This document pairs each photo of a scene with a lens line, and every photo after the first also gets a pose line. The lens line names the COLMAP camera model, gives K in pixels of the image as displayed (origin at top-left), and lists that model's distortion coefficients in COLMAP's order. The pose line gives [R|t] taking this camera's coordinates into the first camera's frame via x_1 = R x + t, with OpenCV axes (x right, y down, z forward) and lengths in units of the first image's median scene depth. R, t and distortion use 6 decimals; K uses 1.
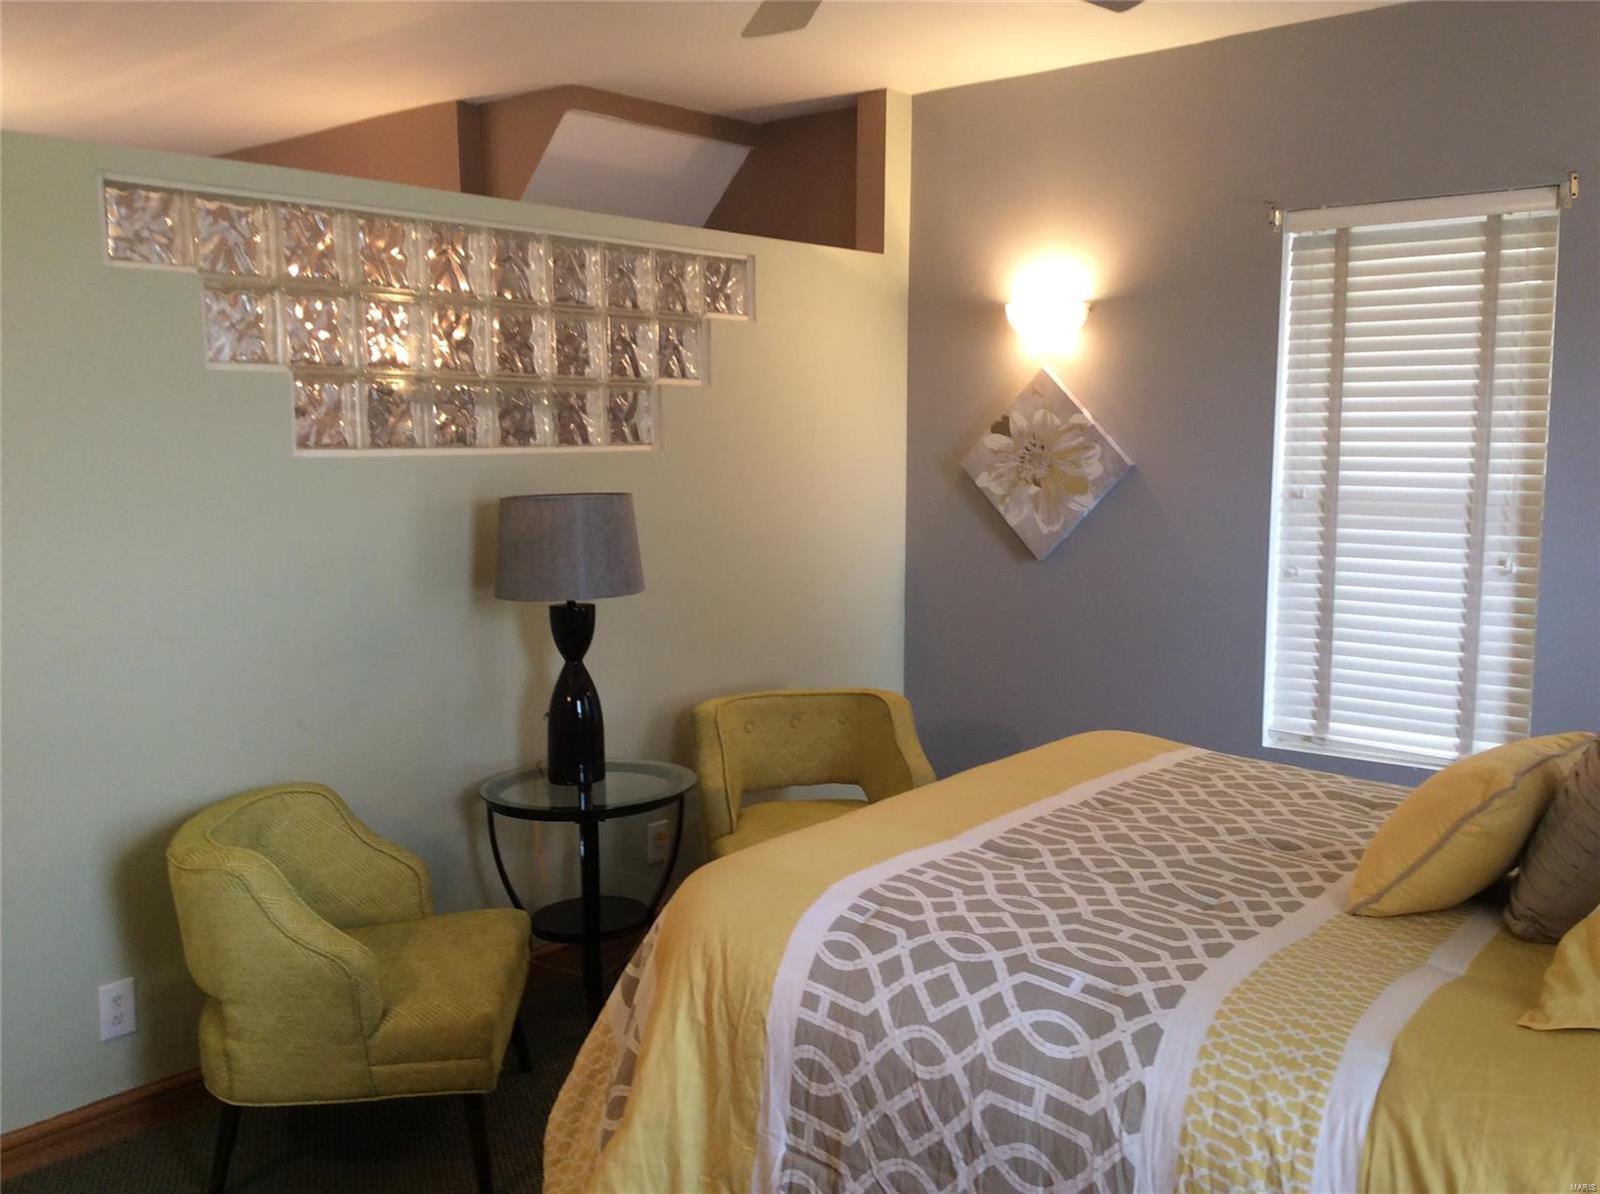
lens RADIAL K [[1480.2, 0, 800.0], [0, 1480.2, 597.0], [0, 0, 1]] dist [0.147269, -0.295497]
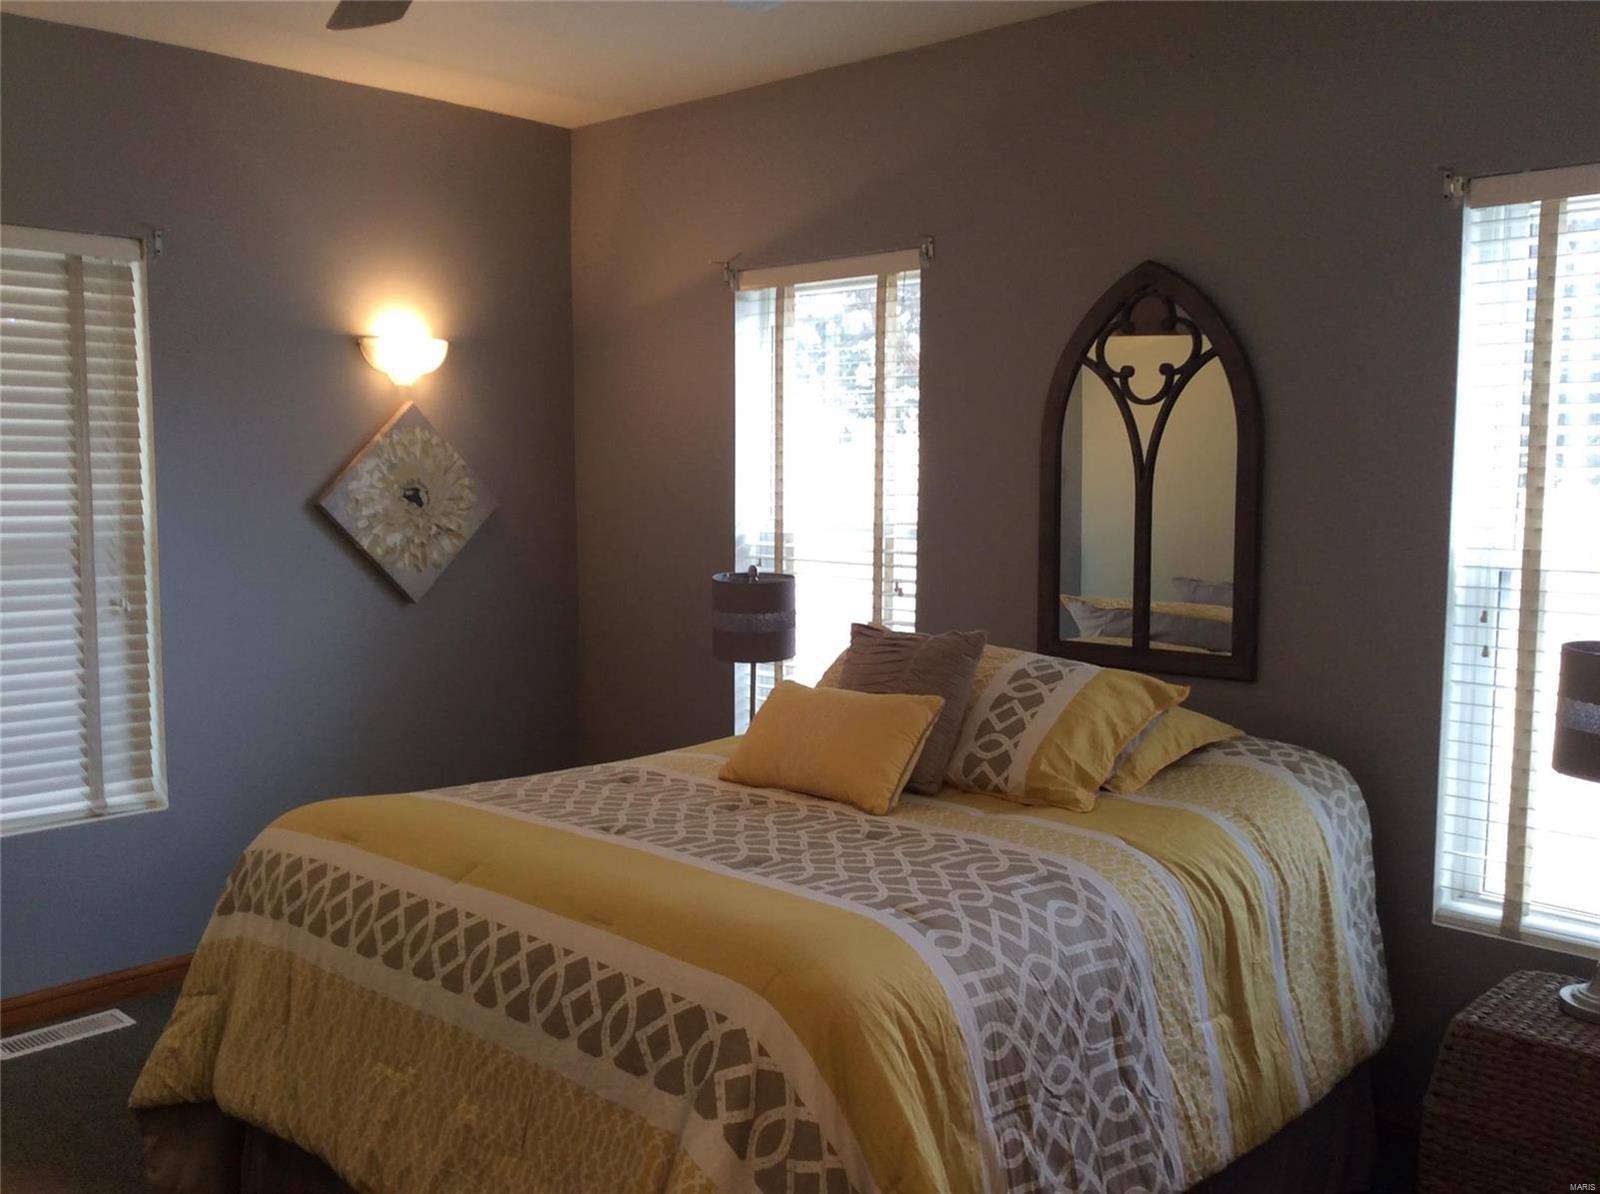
lens RADIAL K [[1480.2, 0, 800.0], [0, 1480.2, 597.0], [0, 0, 1]] dist [0.147269, -0.295497]
pose [[0.046723, -0.088647, 0.994967, -0.968798], [0.107044, 0.990763, 0.083246, -0.115375], [-0.993156, 0.102616, 0.055780, 0.916823]]
